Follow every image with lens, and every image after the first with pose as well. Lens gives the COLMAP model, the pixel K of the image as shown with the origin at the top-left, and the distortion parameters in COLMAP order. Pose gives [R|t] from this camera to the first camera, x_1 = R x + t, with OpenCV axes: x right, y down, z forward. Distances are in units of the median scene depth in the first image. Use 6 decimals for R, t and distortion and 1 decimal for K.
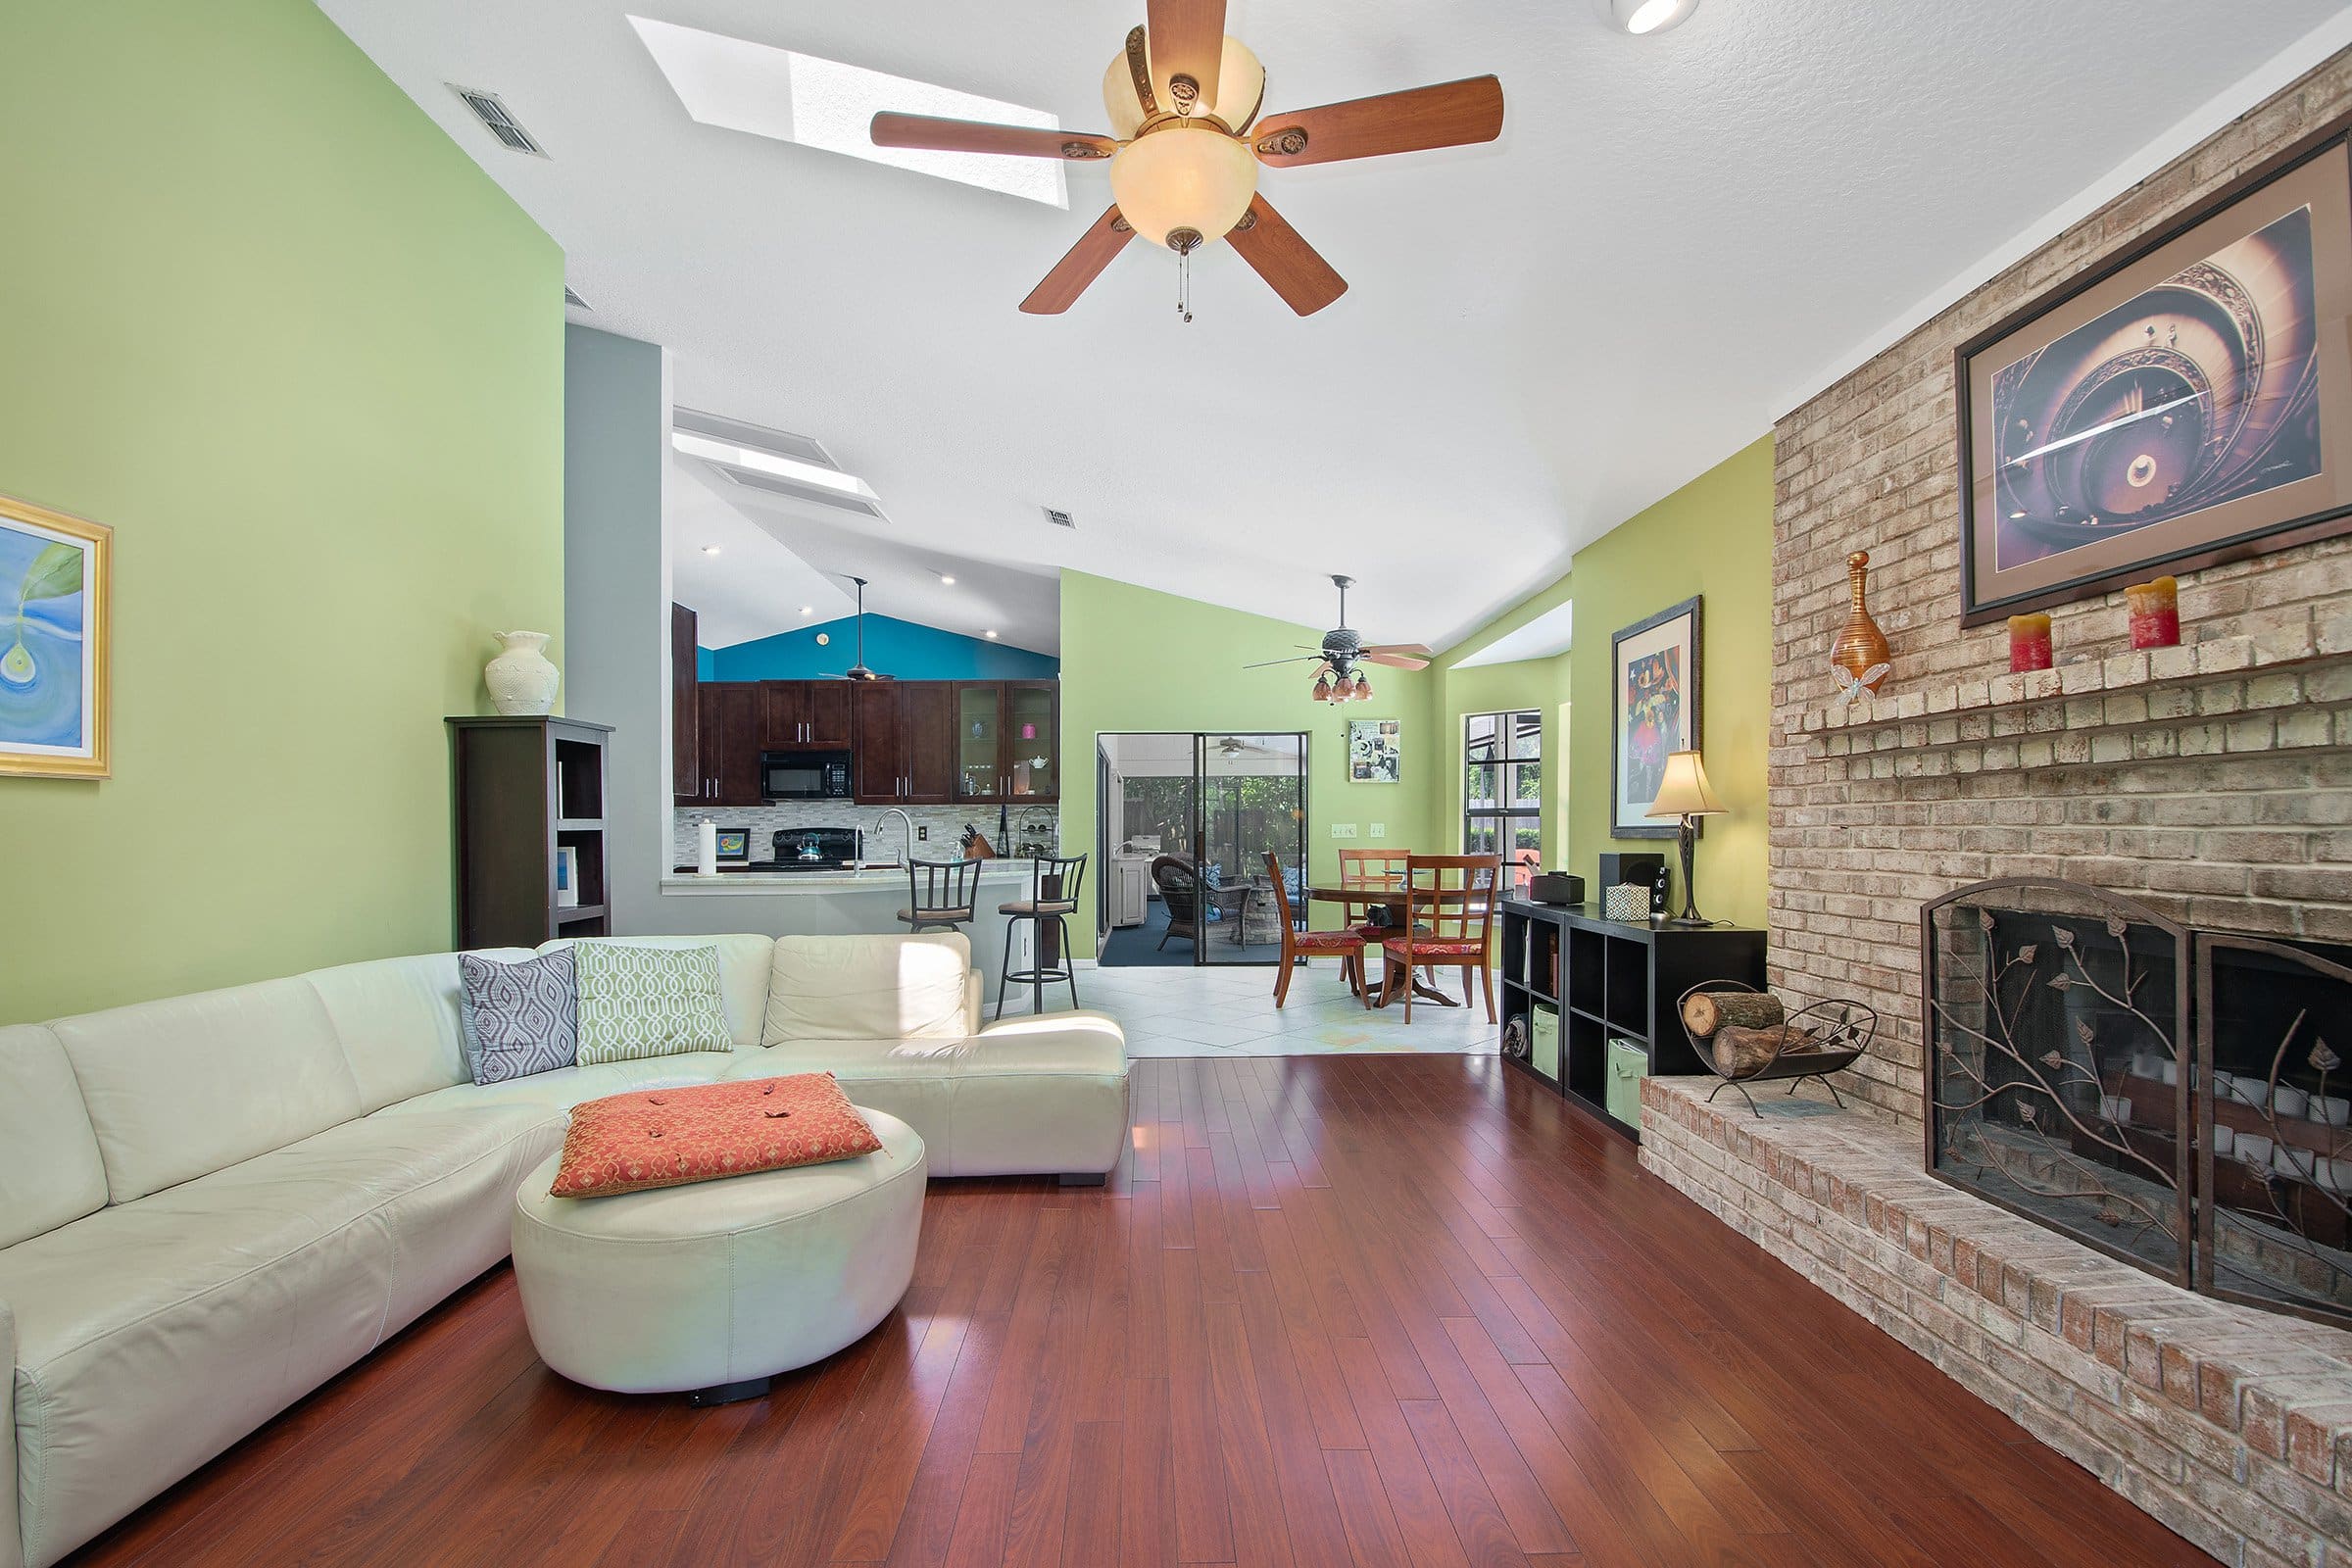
lens RADIAL K [[1035.0, 0, 1179.3], [0, 1035.0, 801.2], [0, 0, 1]] dist [0.011289, -0.001011]
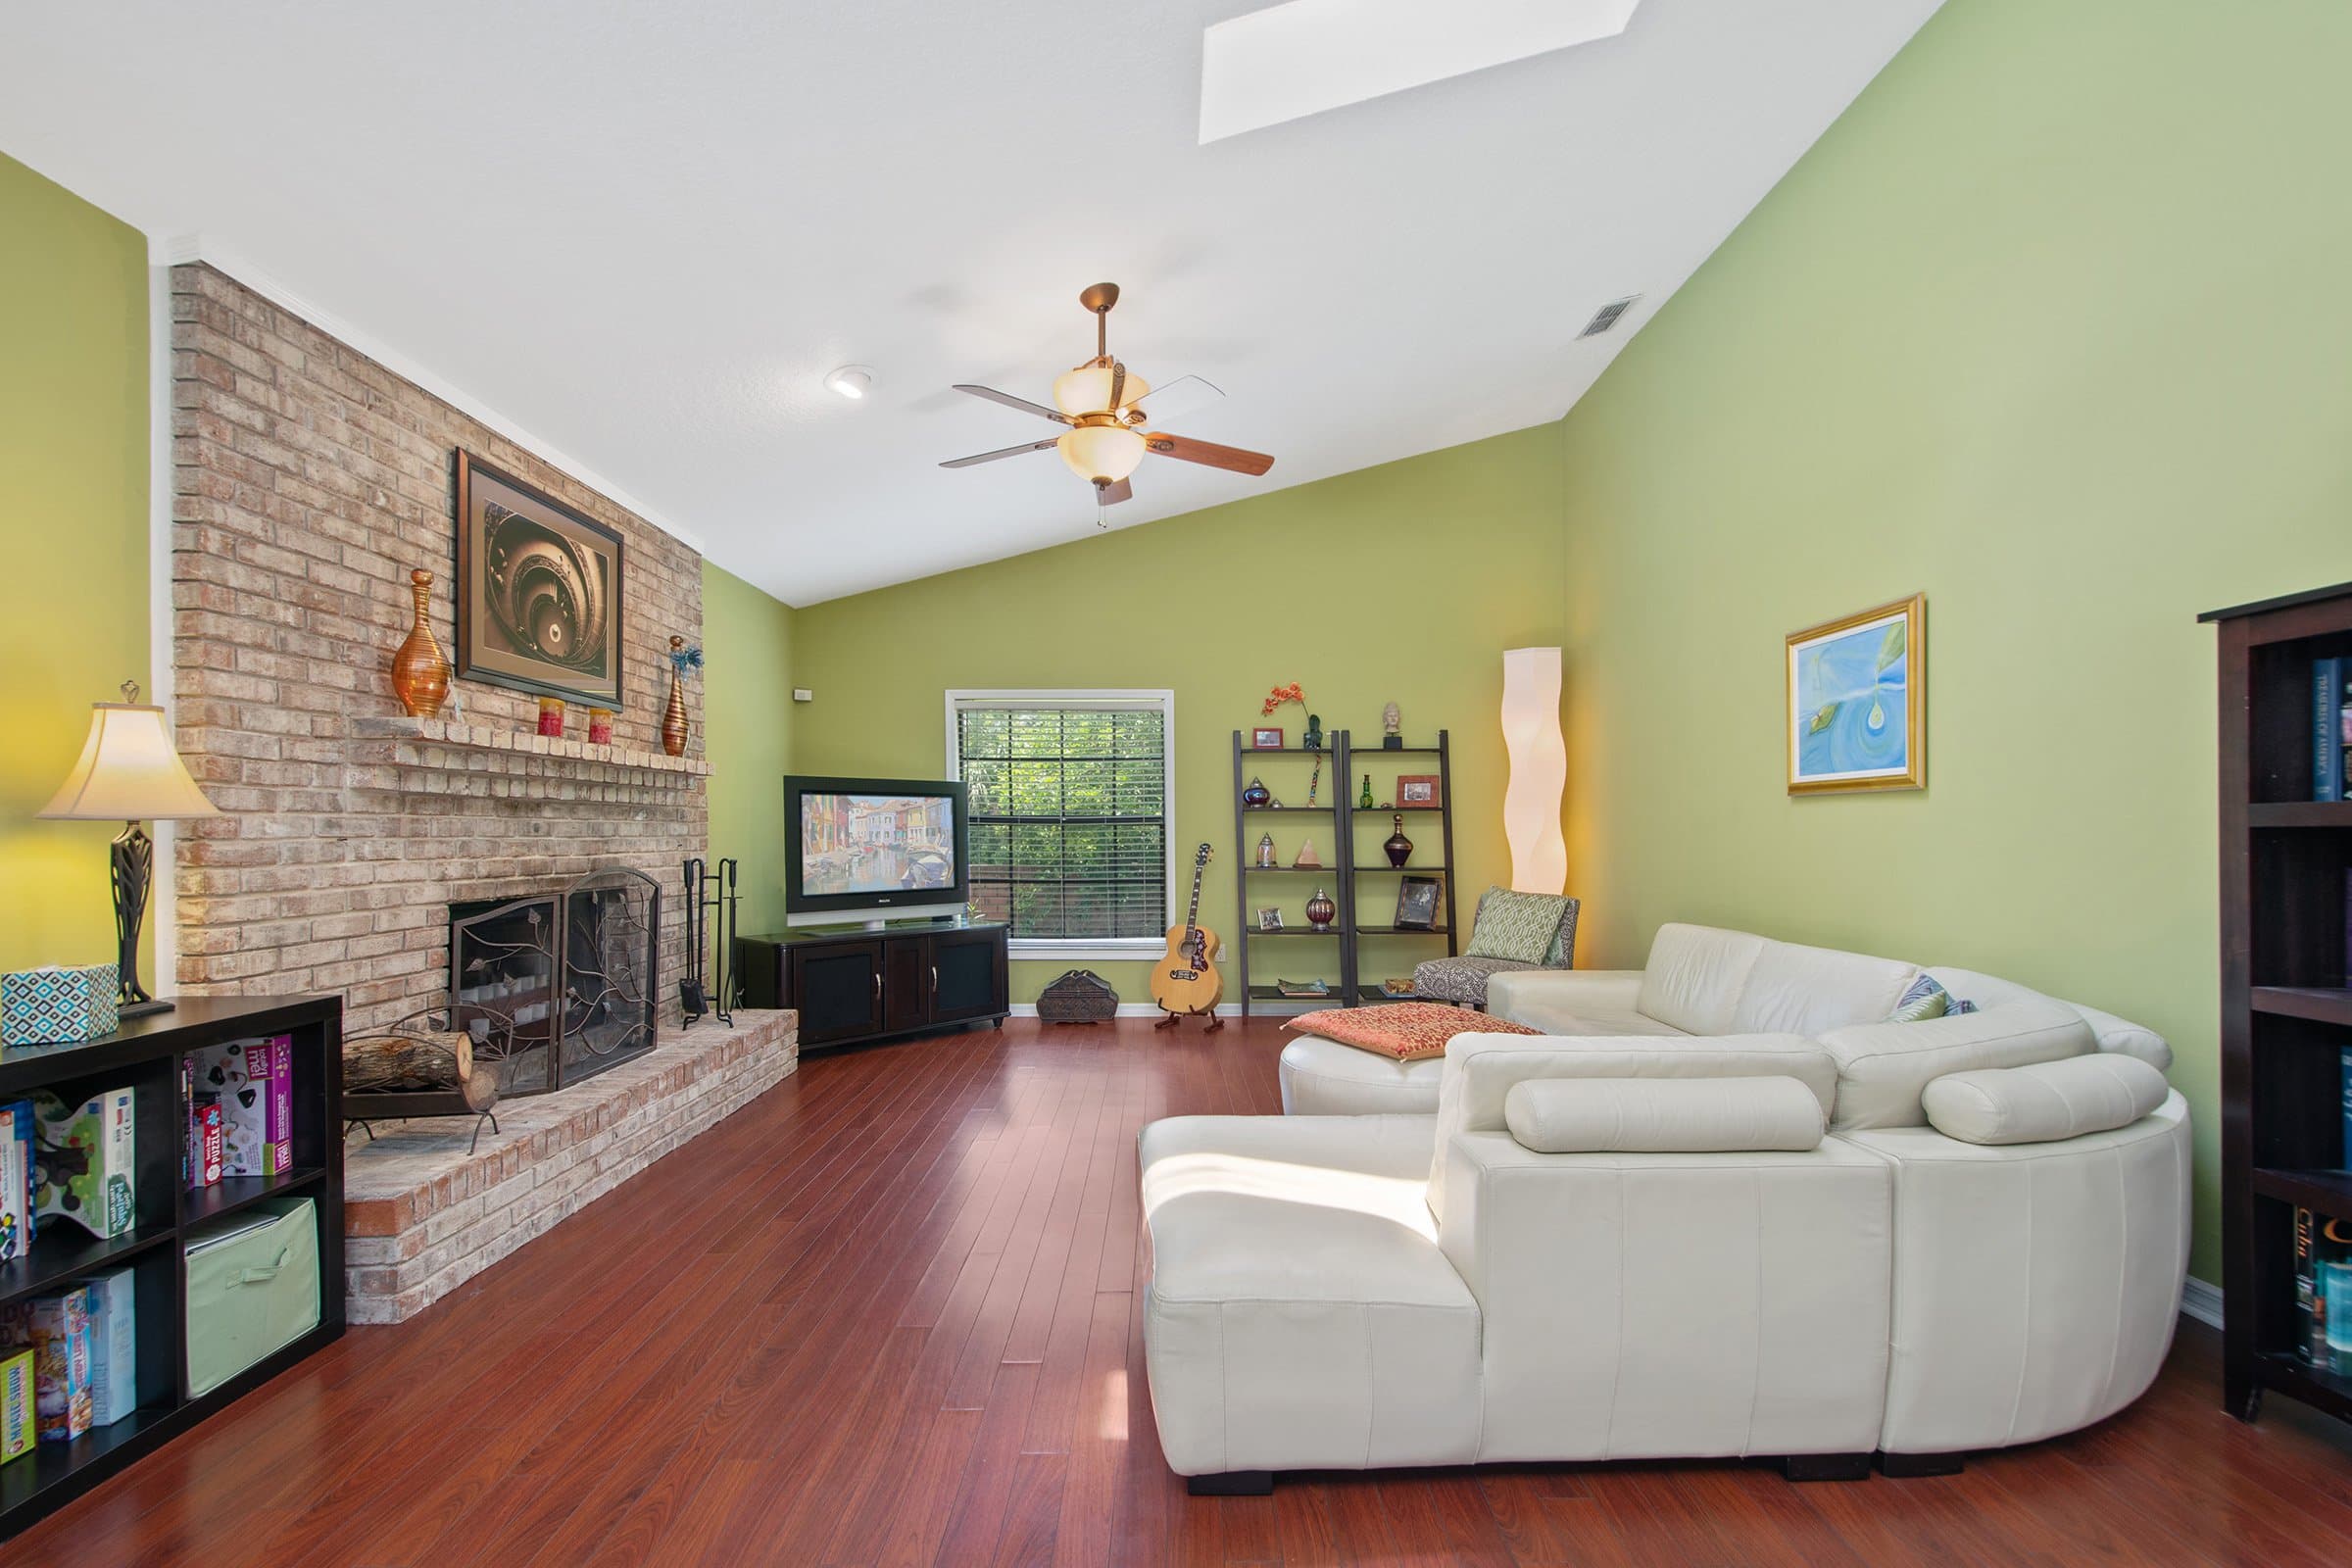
lens RADIAL K [[1035.0, 0, 1197.3], [0, 1035.0, 831.0], [0, 0, 1]] dist [0.011289, -0.001011]
pose [[-0.999940, 0.009765, 0.005019, -0.118676], [0.009613, 0.999520, -0.029465, 0.057666], [-0.005305, -0.029415, -0.999553, 2.117861]]
